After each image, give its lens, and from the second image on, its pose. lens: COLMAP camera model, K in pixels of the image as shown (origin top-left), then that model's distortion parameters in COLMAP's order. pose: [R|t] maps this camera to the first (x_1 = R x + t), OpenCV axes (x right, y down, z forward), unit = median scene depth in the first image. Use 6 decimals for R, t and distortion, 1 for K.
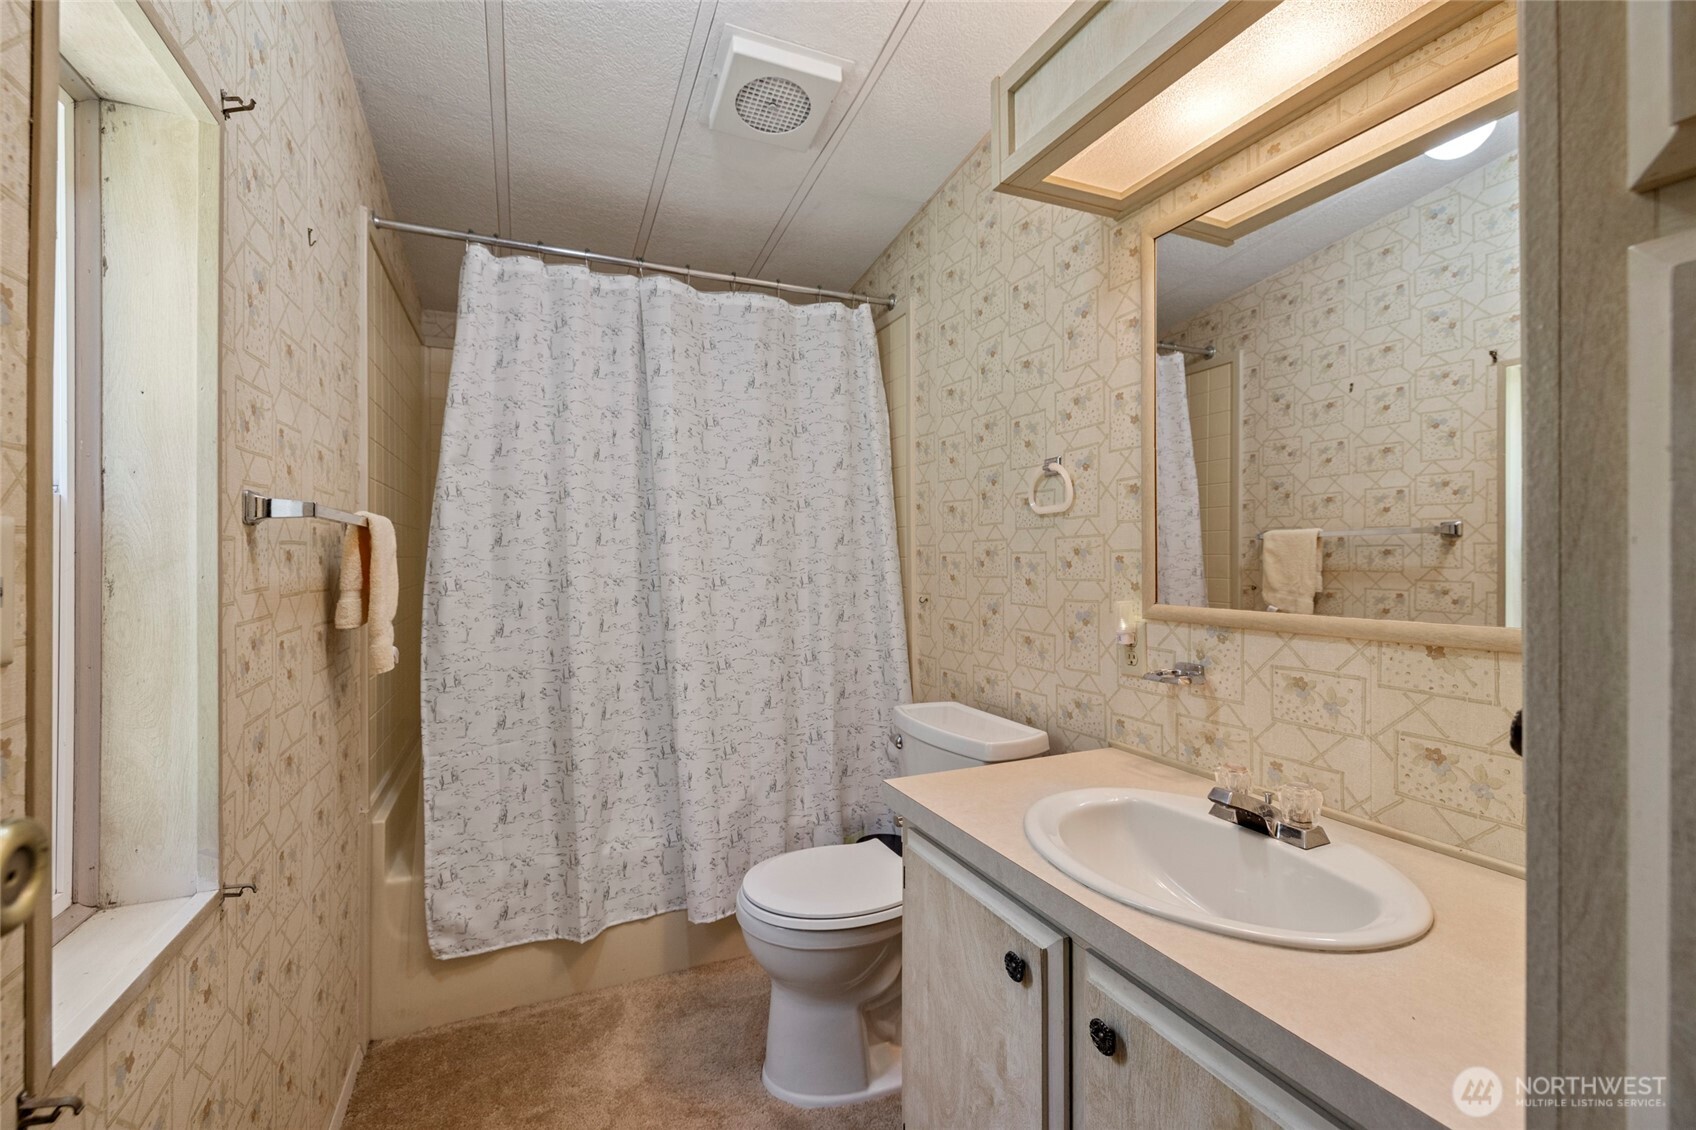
lens RADIAL K [[717.1, 0, 837.4], [0, 717.1, 558.6], [0, 0, 1]] dist [0.000904, -0.000593]
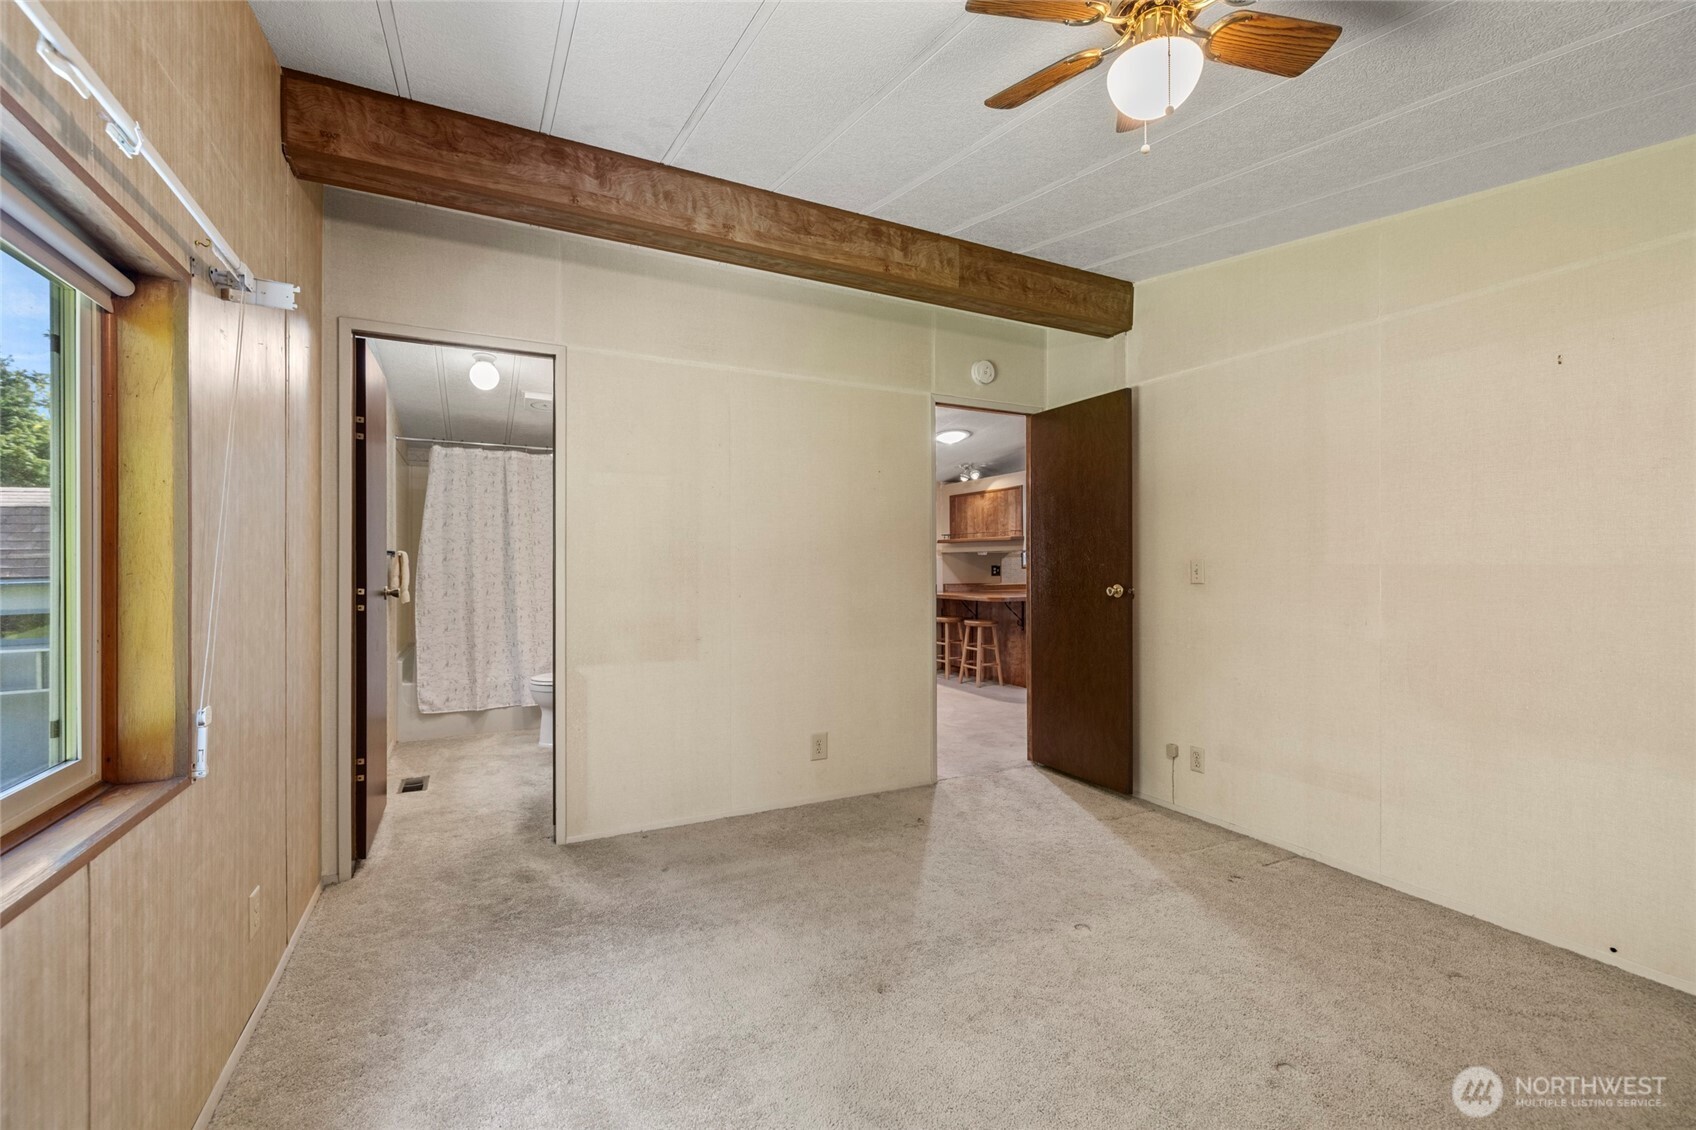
lens RADIAL K [[716.2, 0, 844.6], [0, 716.2, 568.3], [0, 0, 1]] dist [-0.003191, -0.000122]
pose [[0.998296, 0.000566, 0.058351, 0.798826], [-0.000794, 0.999992, 0.003884, -0.002687], [-0.058348, -0.003923, 0.998289, -1.626692]]
